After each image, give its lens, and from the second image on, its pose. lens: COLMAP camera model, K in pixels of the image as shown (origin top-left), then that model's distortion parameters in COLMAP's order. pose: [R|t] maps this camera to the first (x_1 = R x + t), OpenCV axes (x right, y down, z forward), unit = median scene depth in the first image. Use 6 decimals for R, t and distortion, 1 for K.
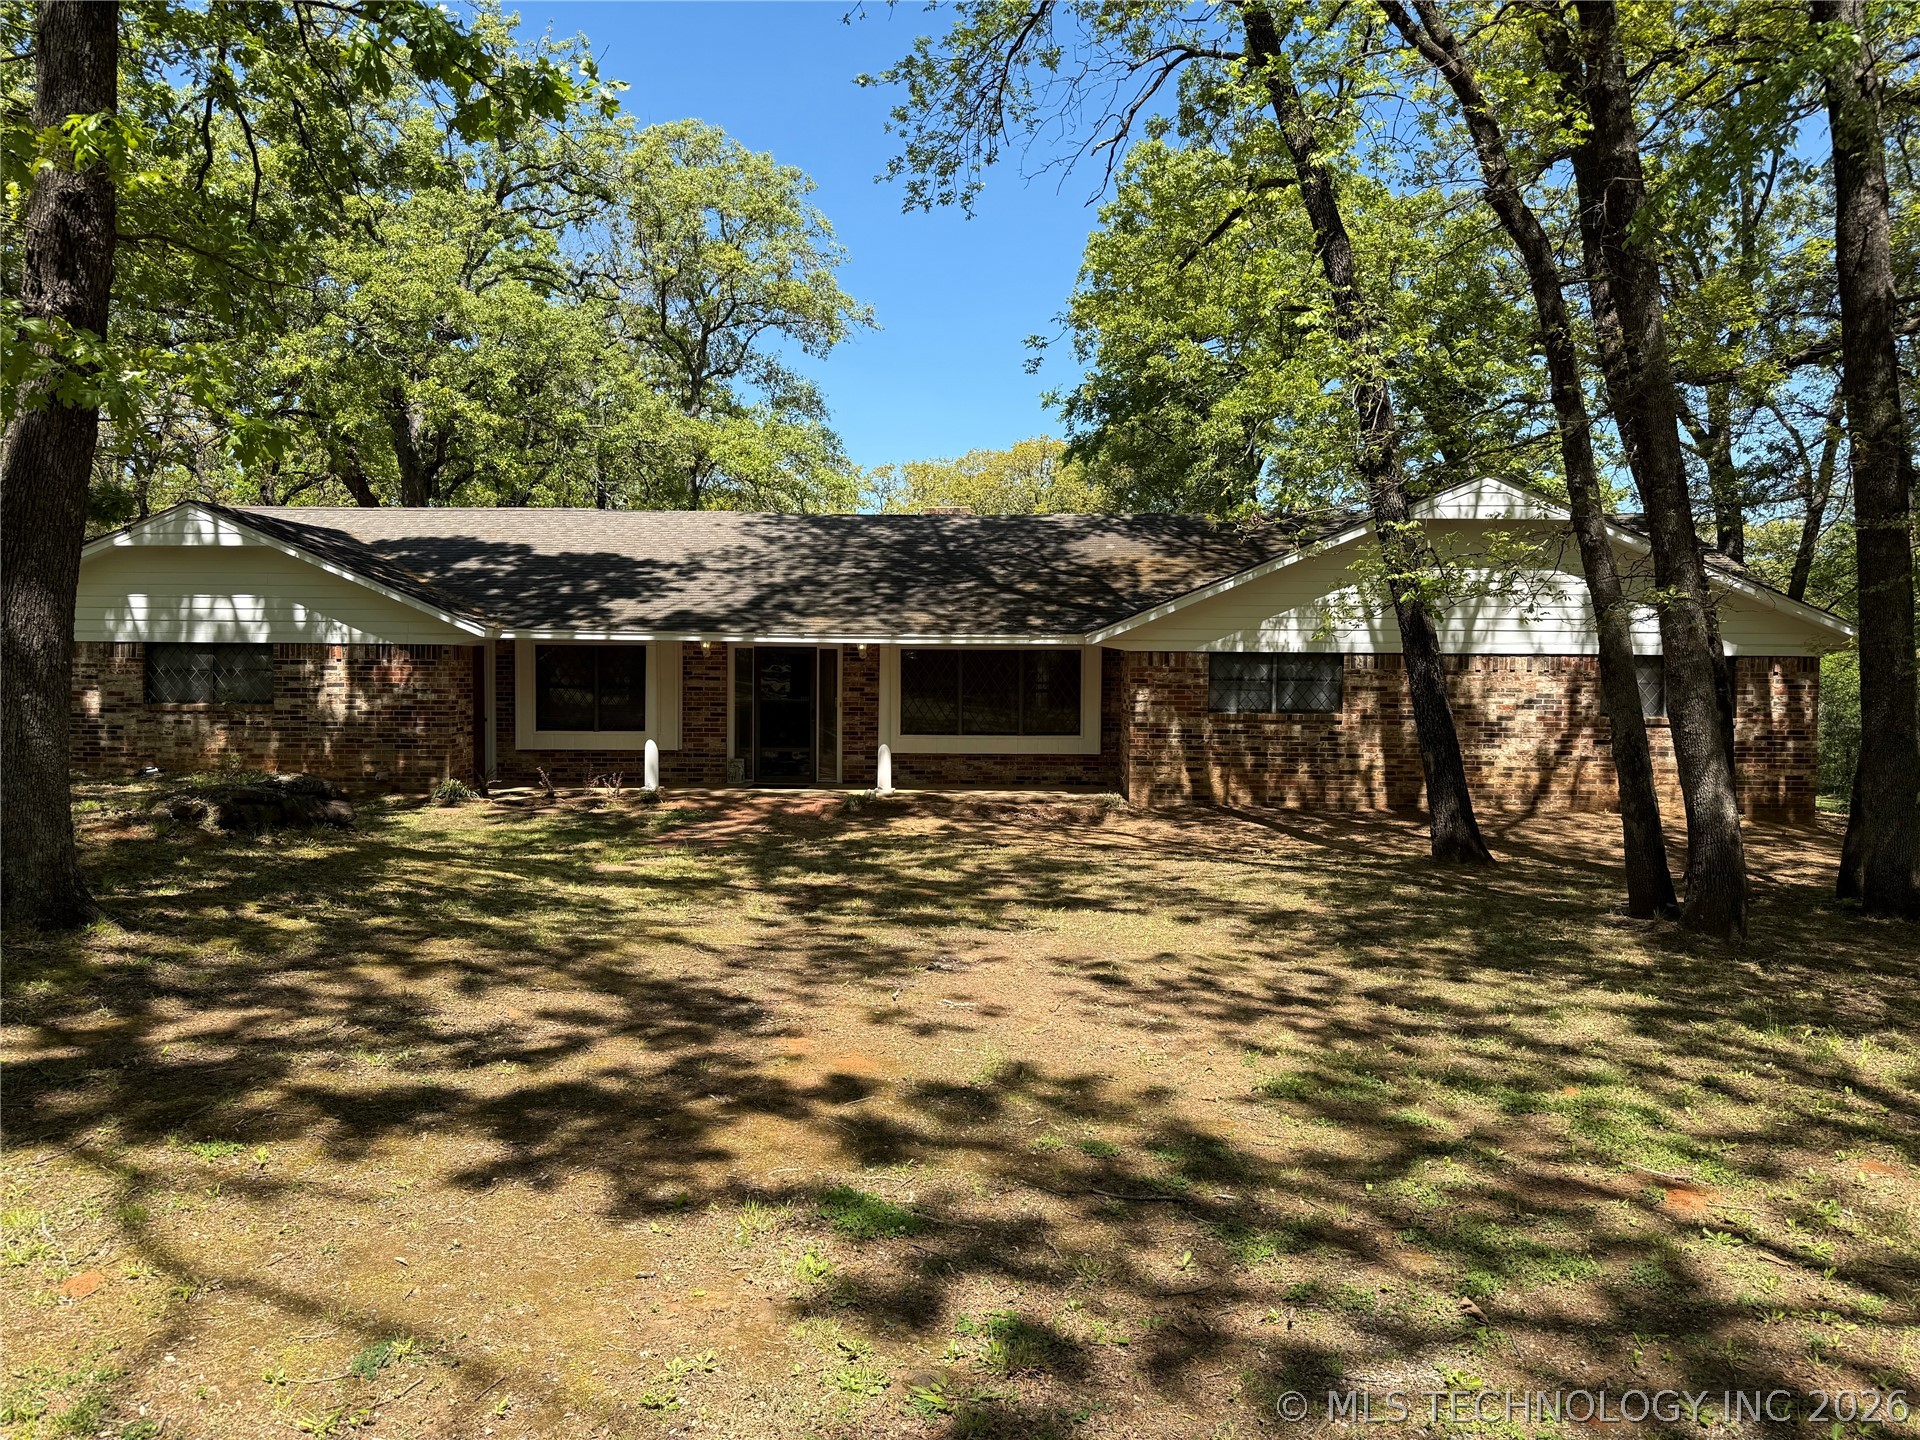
lens RADIAL K [[1346.9, 0, 958.9], [0, 1346.9, 724.3], [0, 0, 1]] dist [0.062538, -0.077235]
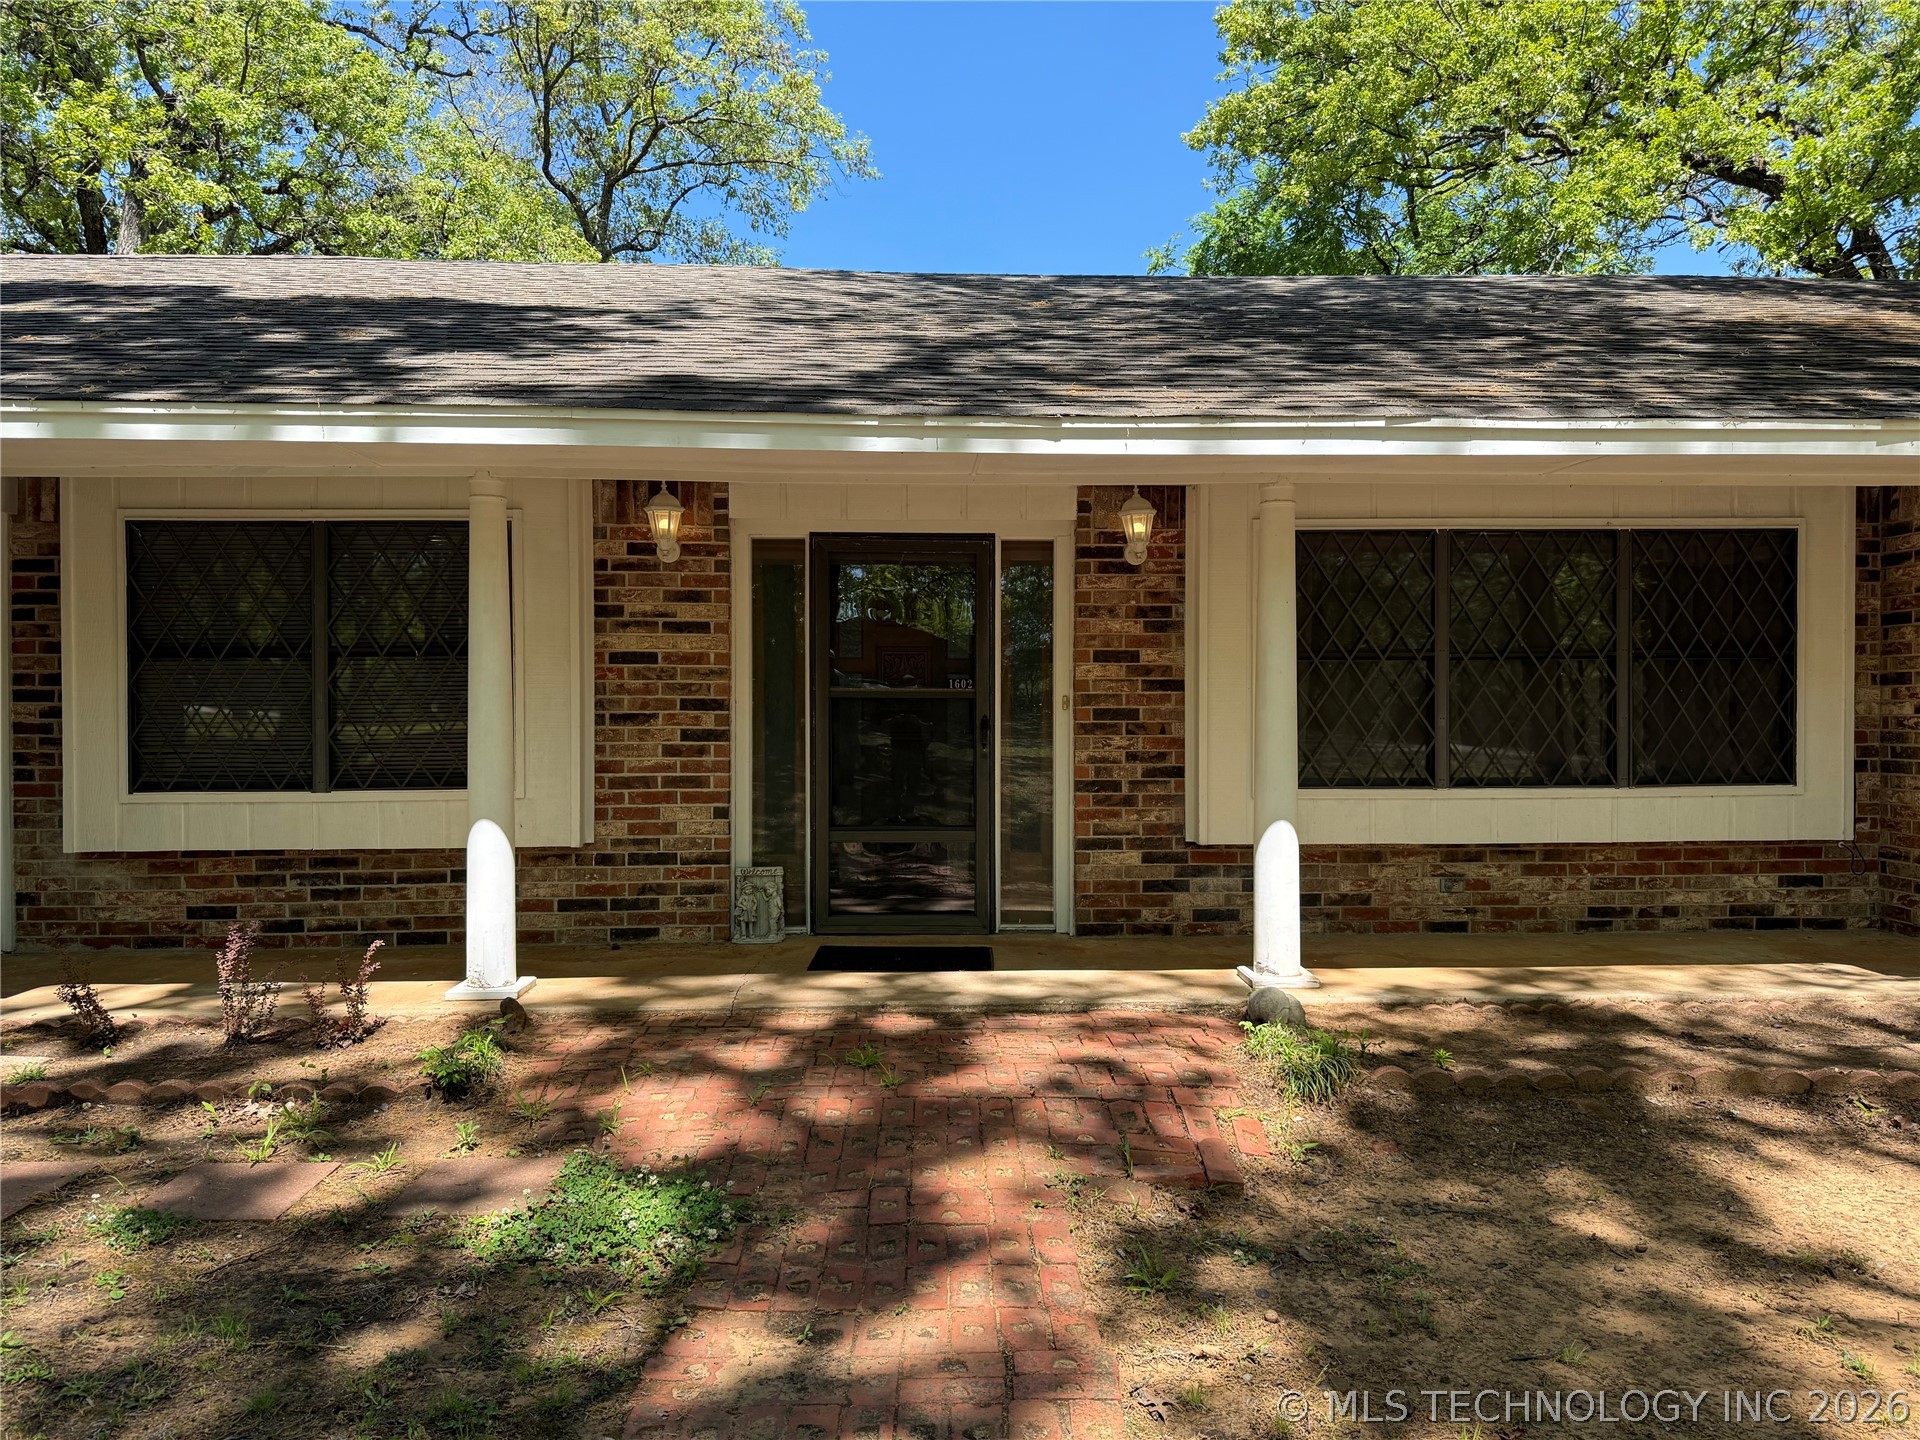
lens RADIAL K [[1346.9, 0, 961.1], [0, 1346.9, 720.8], [0, 0, 1]] dist [0.062538, -0.077235]
pose [[0.997070, -0.010495, 0.075776, -0.140770], [0.011871, 0.999772, -0.017740, -0.004201], [-0.075572, 0.018587, 0.996967, 0.665872]]
